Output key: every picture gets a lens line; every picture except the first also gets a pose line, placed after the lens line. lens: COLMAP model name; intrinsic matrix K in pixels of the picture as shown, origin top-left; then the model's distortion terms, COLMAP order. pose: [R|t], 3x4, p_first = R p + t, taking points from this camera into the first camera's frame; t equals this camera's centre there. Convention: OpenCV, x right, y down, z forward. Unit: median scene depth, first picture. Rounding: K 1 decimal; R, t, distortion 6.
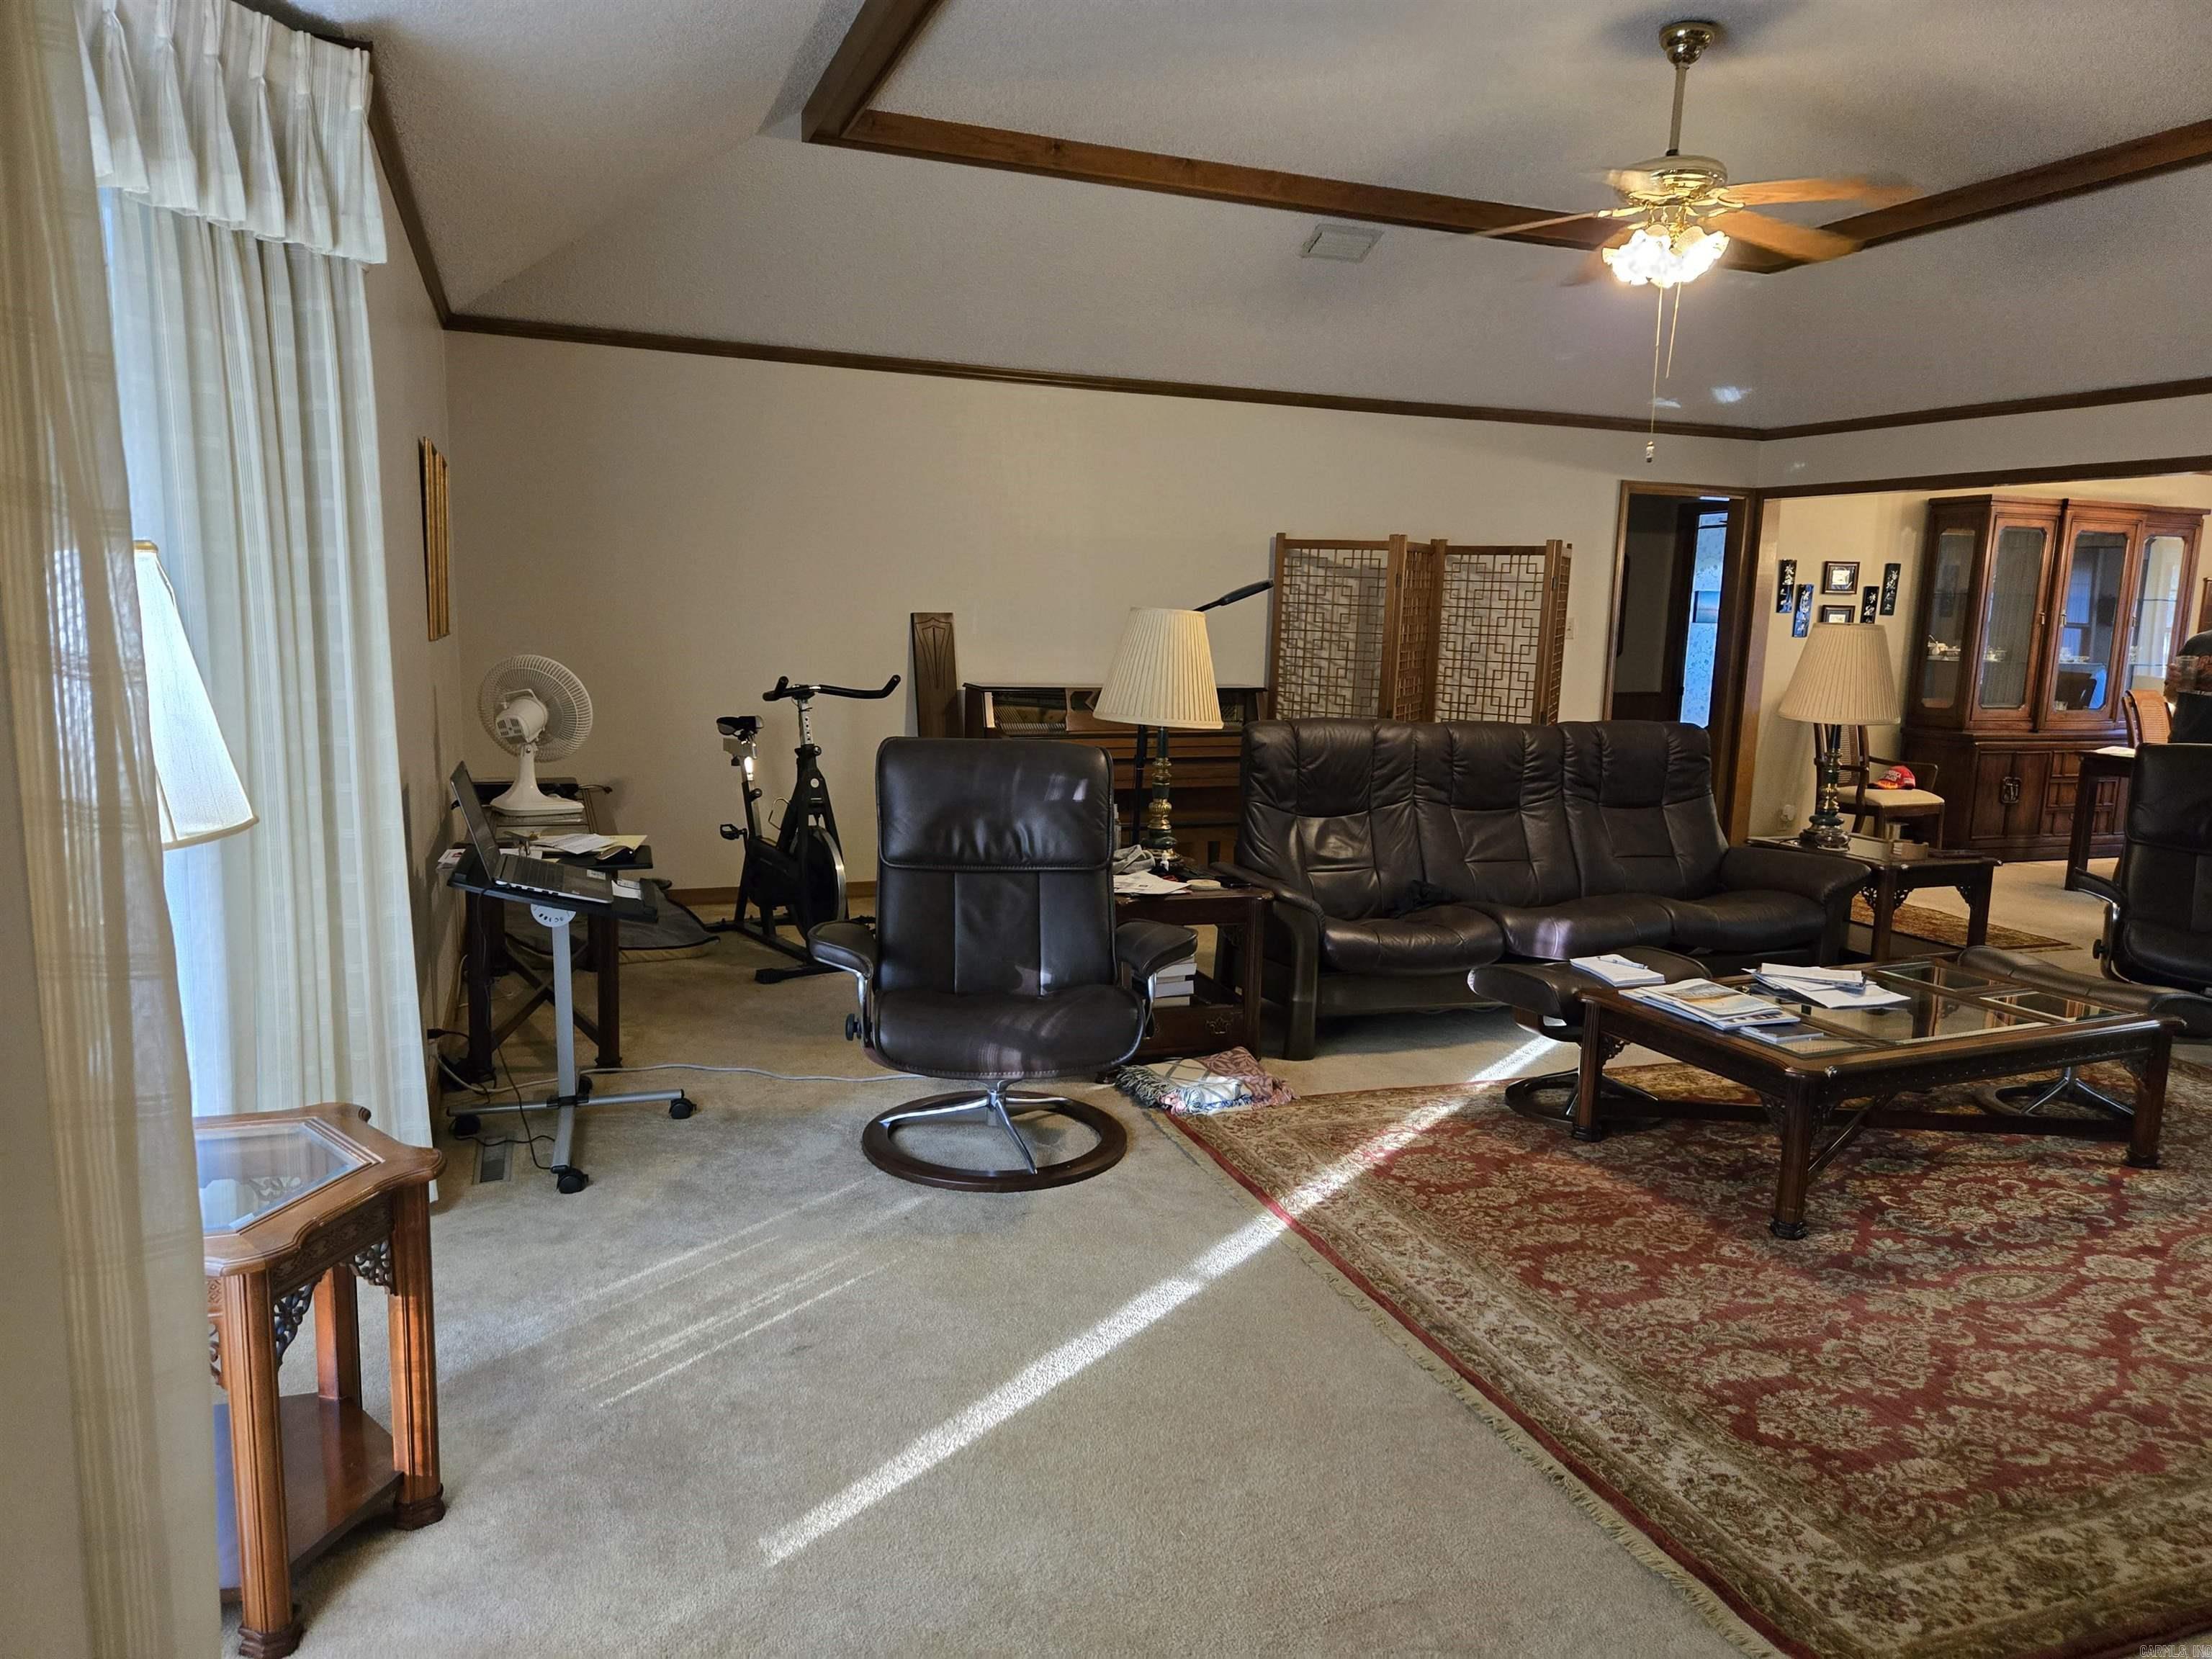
lens RADIAL K [[1482.5, 0, 1080.0], [0, 1482.5, 822.3], [0, 0, 1]] dist [0.089704, -0.089885]
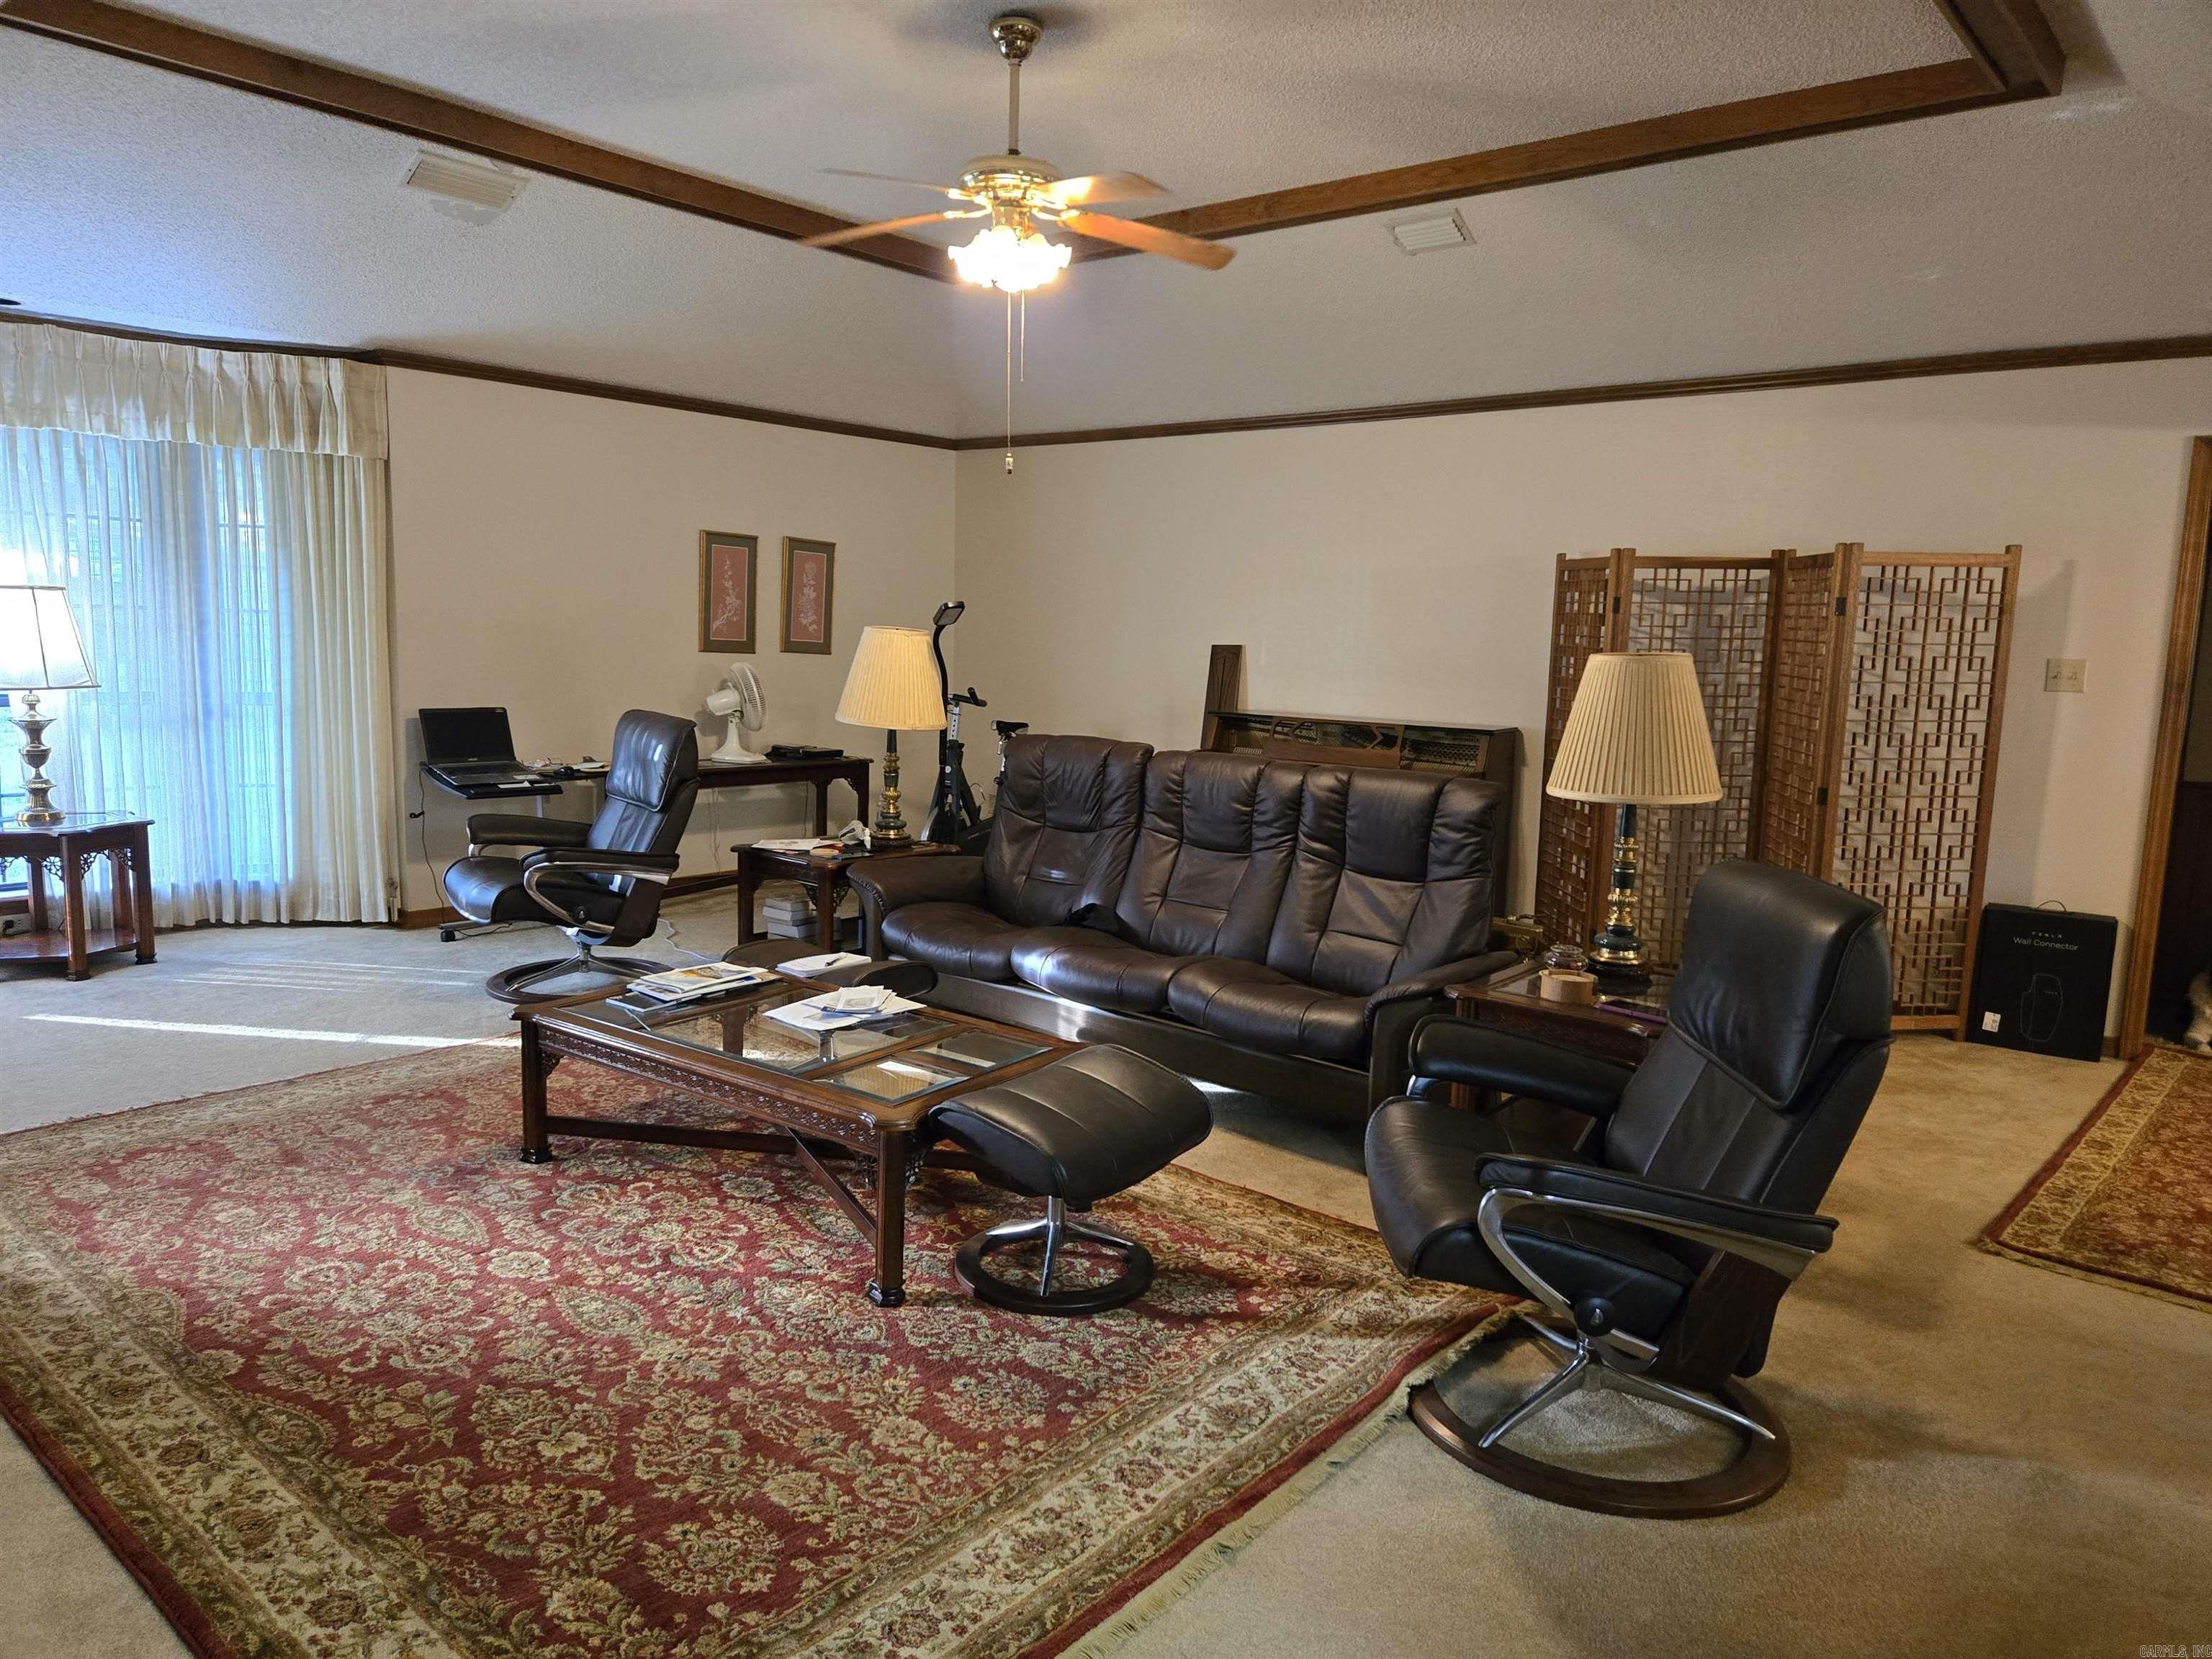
lens RADIAL K [[1482.5, 0, 1080.0], [0, 1482.5, 822.3], [0, 0, 1]] dist [0.089704, -0.089885]
pose [[0.489233, 0.104632, -0.865854, 1.525009], [-0.141383, 0.989161, 0.039648, -0.075695], [0.860617, 0.103020, 0.498724, 0.717936]]
